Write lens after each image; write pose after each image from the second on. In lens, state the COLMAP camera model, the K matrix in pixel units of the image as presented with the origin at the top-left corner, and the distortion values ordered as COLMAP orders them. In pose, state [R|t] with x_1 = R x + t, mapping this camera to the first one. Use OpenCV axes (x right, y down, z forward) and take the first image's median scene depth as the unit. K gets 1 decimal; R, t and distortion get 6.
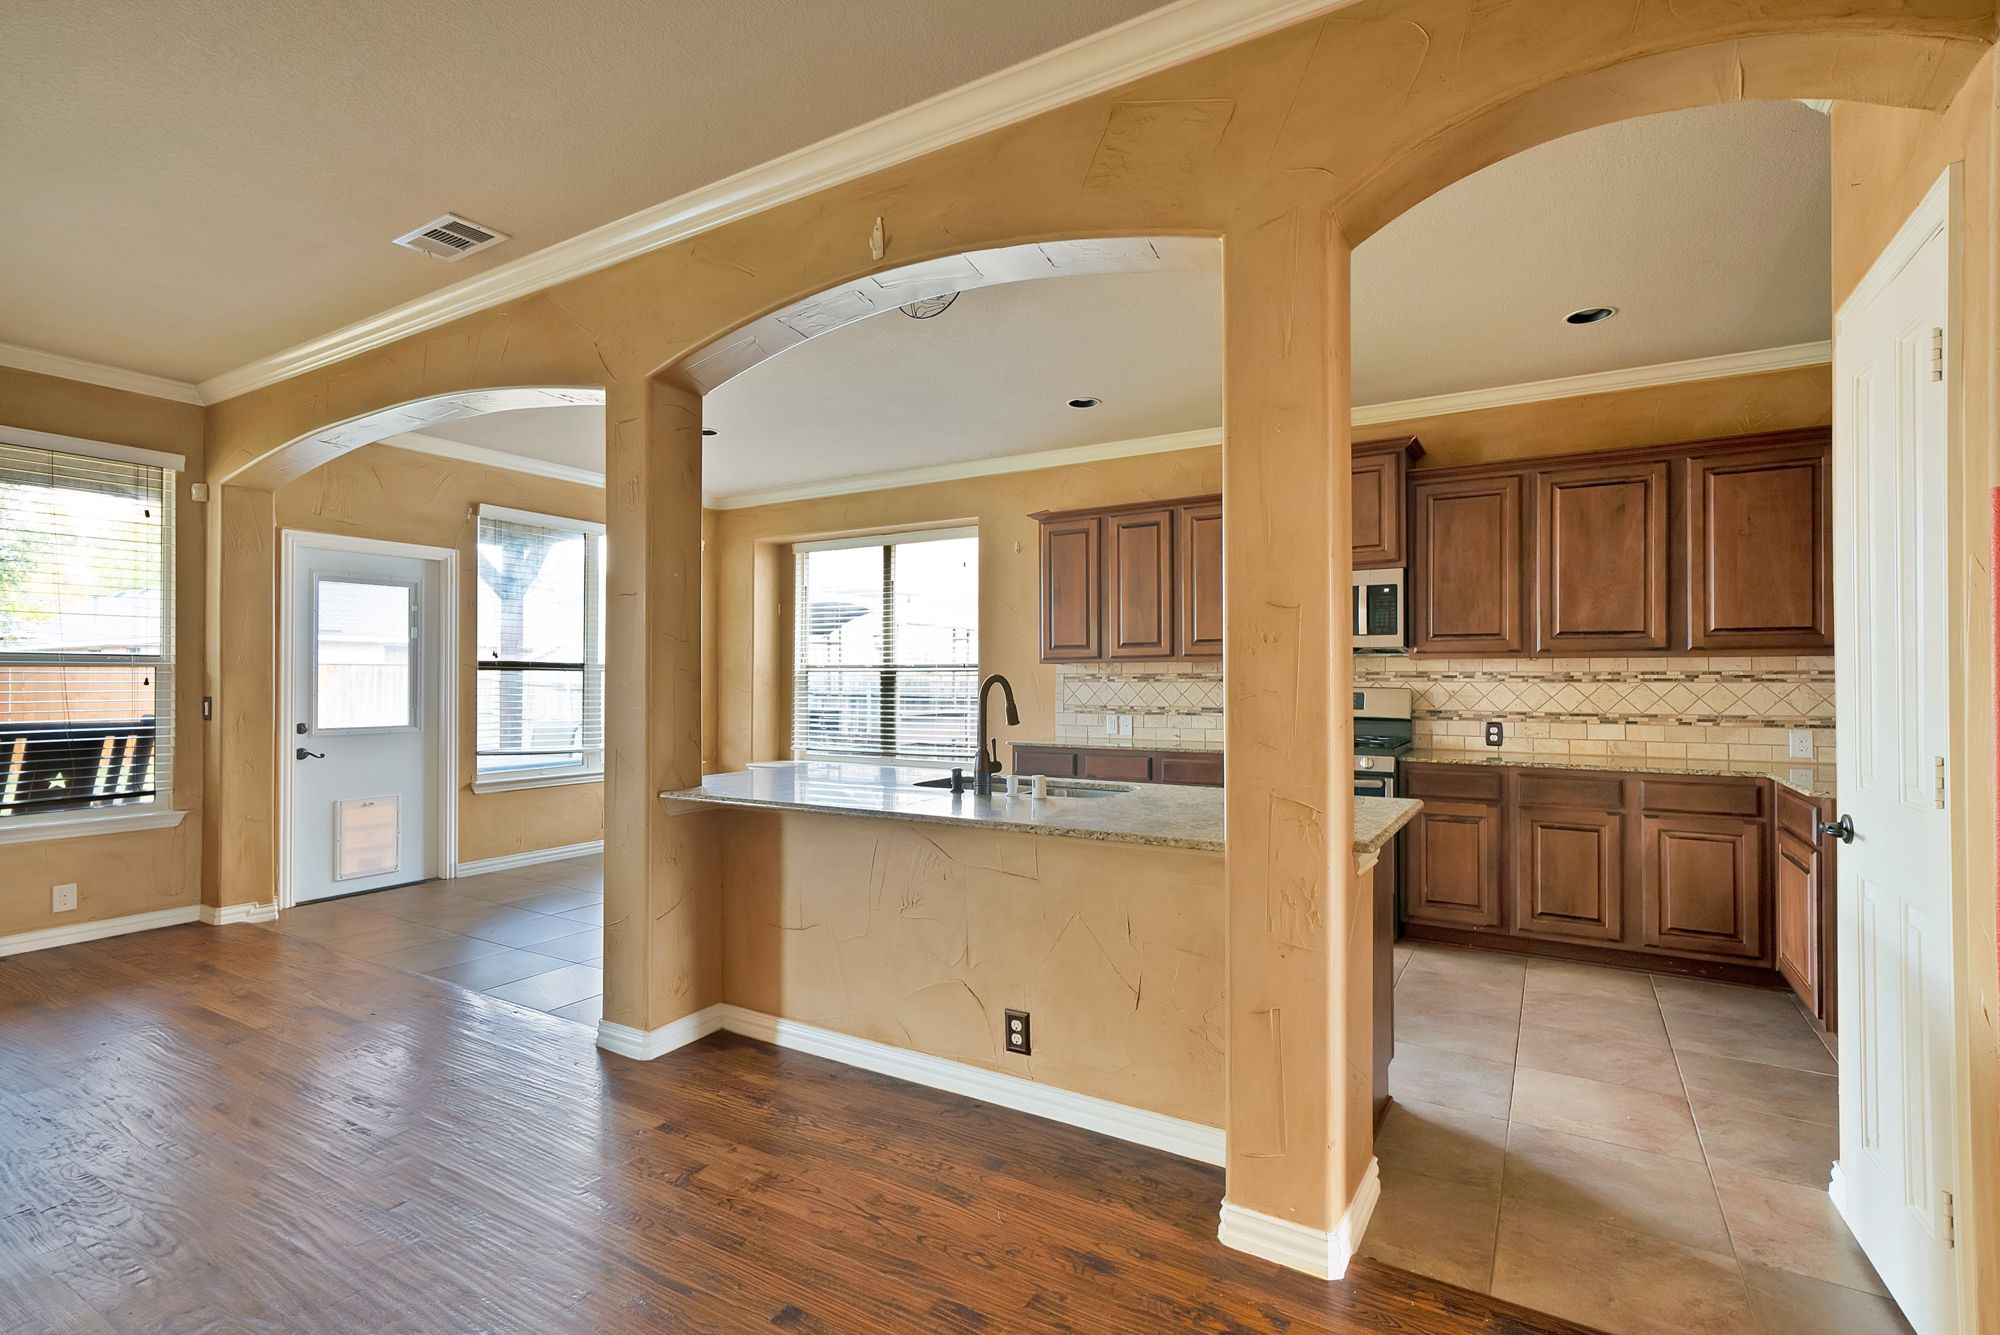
lens RADIAL K [[920.8, 0, 1000.0], [0, 920.8, 667.5], [0, 0, 1]] dist [0.000267, 0.000732]
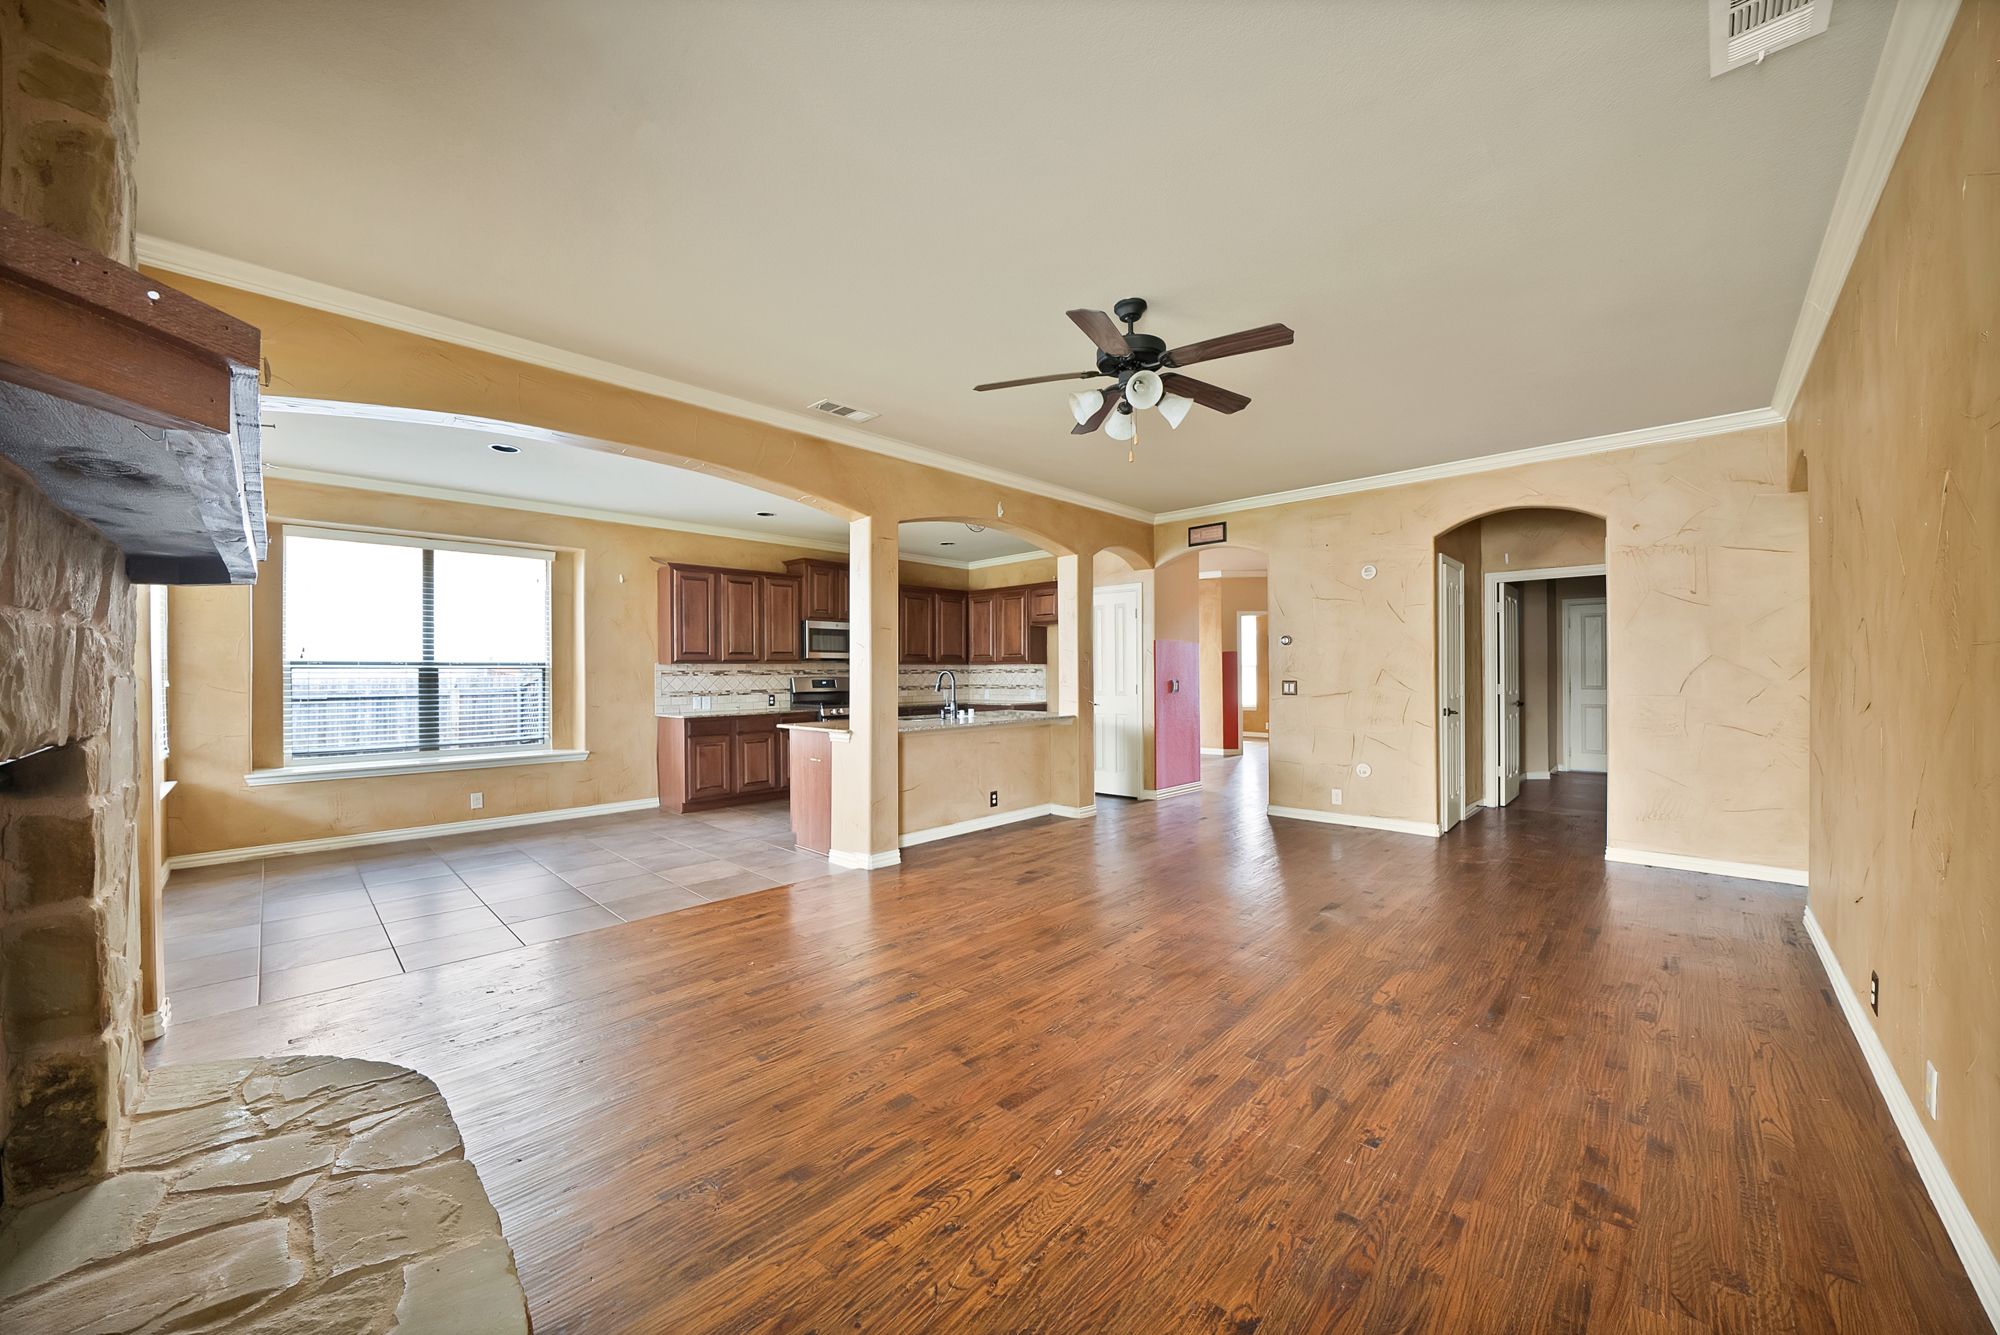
lens RADIAL K [[728.6, 0, 989.2], [0, 728.6, 677.7], [0, 0, 1]] dist [-0.027383, 0.003987]
pose [[0.237893, -0.009700, 0.971243, -0.981550], [-0.005944, 0.999917, 0.011442, 0.001670], [-0.971273, -0.008495, 0.237816, 0.227814]]
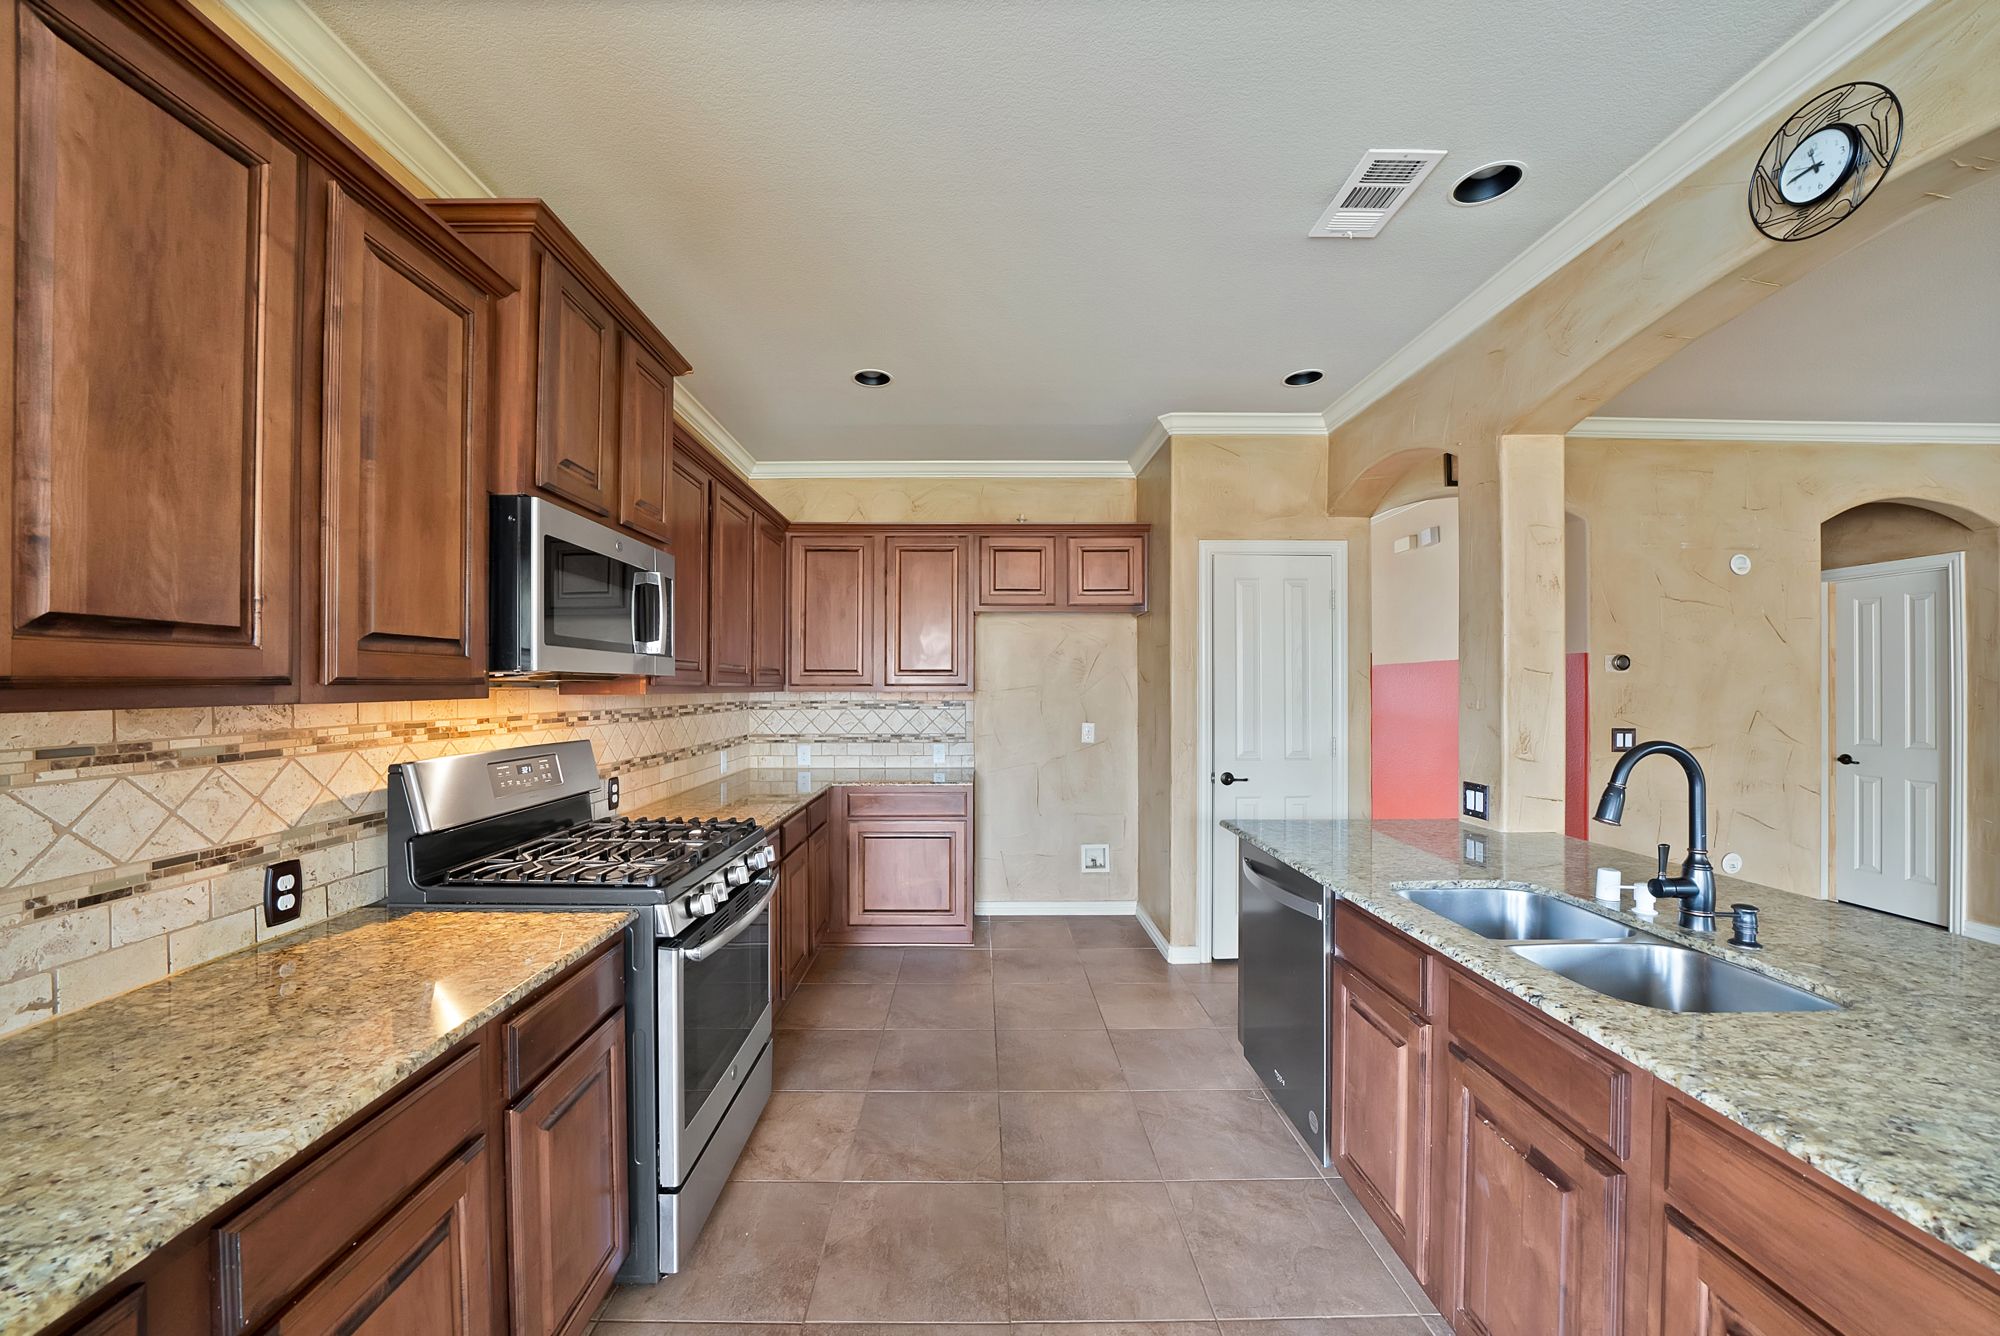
lens RADIAL K [[725.4, 0, 999.1], [0, 725.4, 687.4], [0, 0, 1]] dist [-0.020321, 0.000132]
pose [[-0.521959, -0.003555, 0.852963, -0.097465], [-0.012315, 0.999918, -0.003369, -0.012383], [-0.852881, -0.012263, -0.521961, 0.865752]]
